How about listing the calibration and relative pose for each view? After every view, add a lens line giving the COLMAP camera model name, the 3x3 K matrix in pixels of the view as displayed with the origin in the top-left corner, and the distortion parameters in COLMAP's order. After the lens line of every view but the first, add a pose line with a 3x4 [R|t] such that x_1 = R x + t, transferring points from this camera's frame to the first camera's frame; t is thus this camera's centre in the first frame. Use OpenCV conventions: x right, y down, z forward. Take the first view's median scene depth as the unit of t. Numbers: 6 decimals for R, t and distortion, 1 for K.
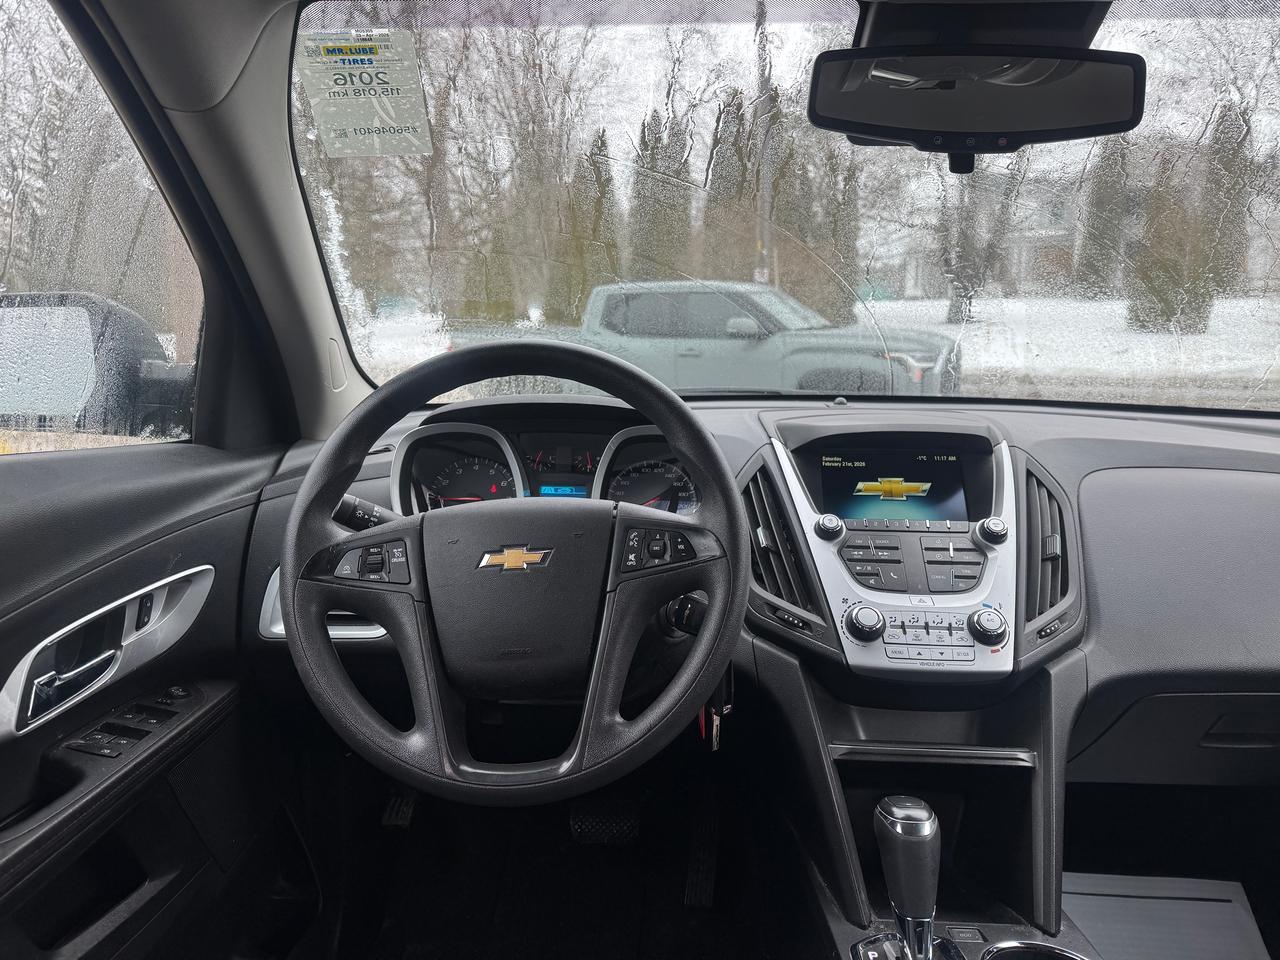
lens RADIAL K [[879.0, 0, 631.7], [0, 879.0, 485.5], [0, 0, 1]] dist [0.026627, -0.031200]
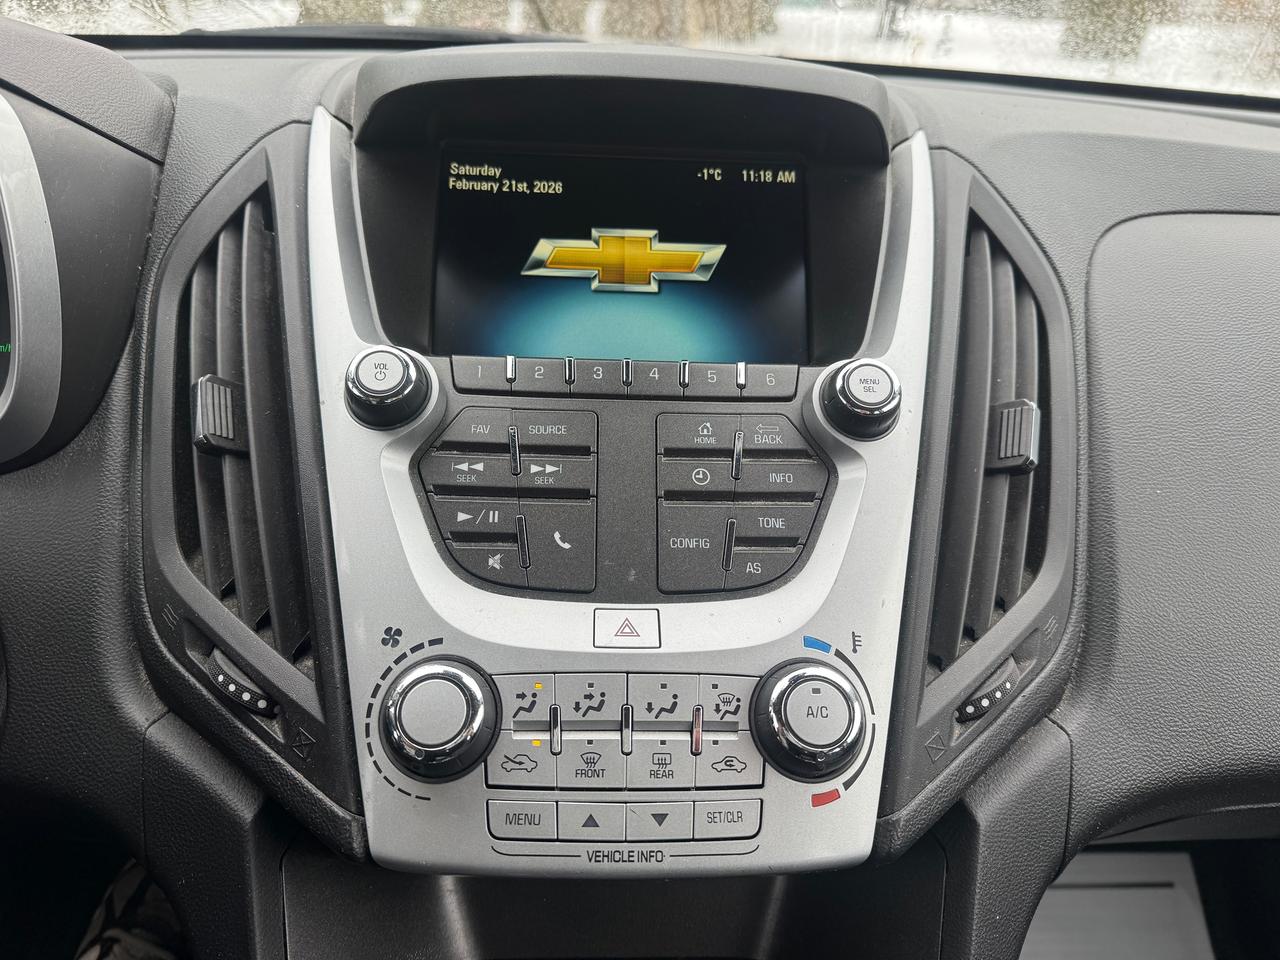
lens RADIAL K [[879.0, 0, 644.3], [0, 879.0, 492.2], [0, 0, 1]] dist [0.026627, -0.031200]
pose [[0.993758, -0.022678, 0.109232, 0.289084], [-0.010226, 0.956482, 0.291613, -0.012612], [-0.111092, -0.290909, 0.950279, 0.676301]]
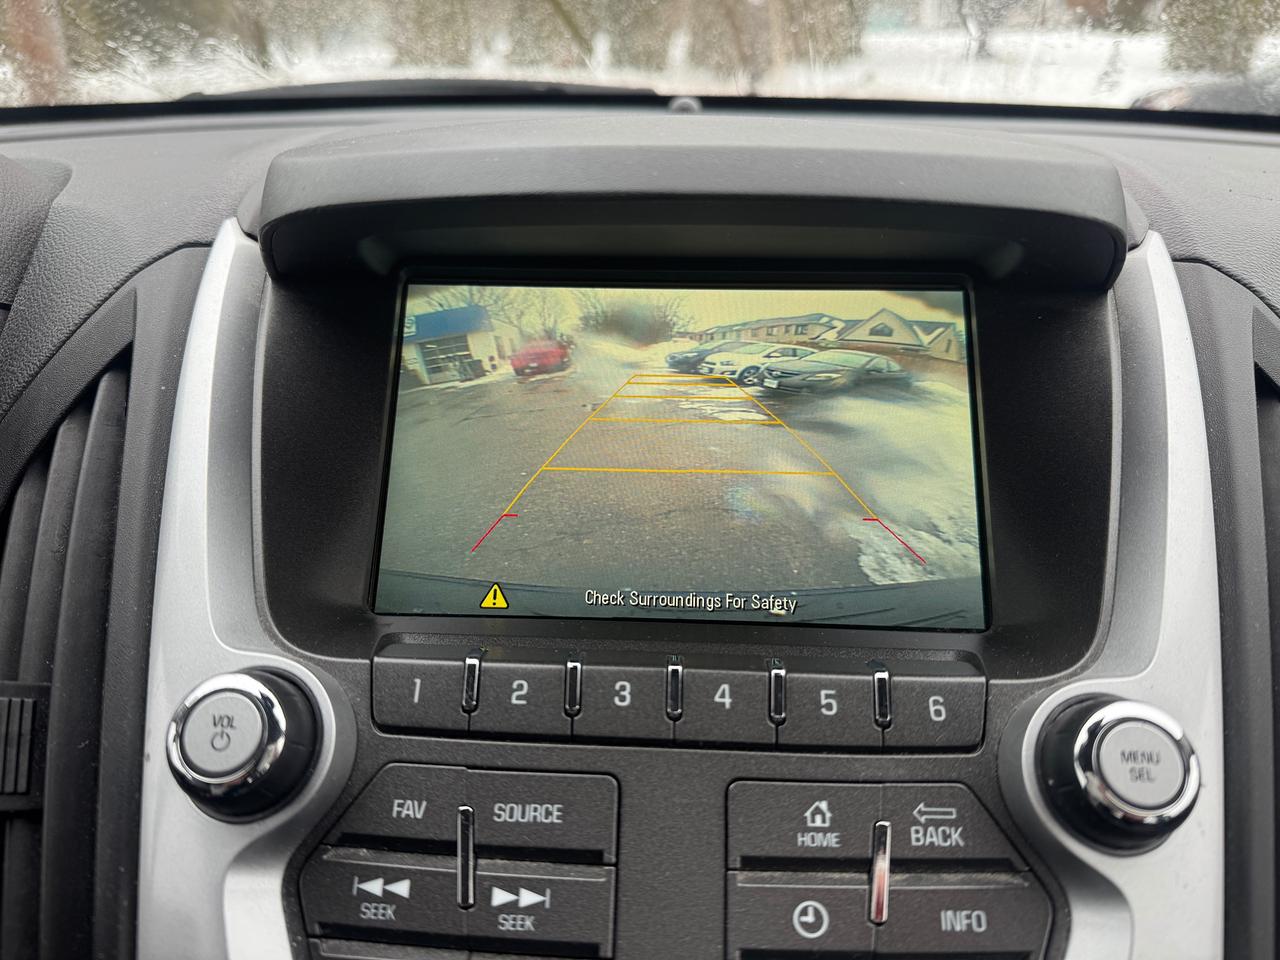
lens RADIAL K [[879.0, 0, 644.4], [0, 879.0, 477.7], [0, 0, 1]] dist [0.026627, -0.031200]
pose [[0.999755, -0.013055, 0.017898, 0.312404], [0.008105, 0.967453, 0.252922, -0.054240], [-0.020618, -0.252714, 0.967321, 0.847157]]
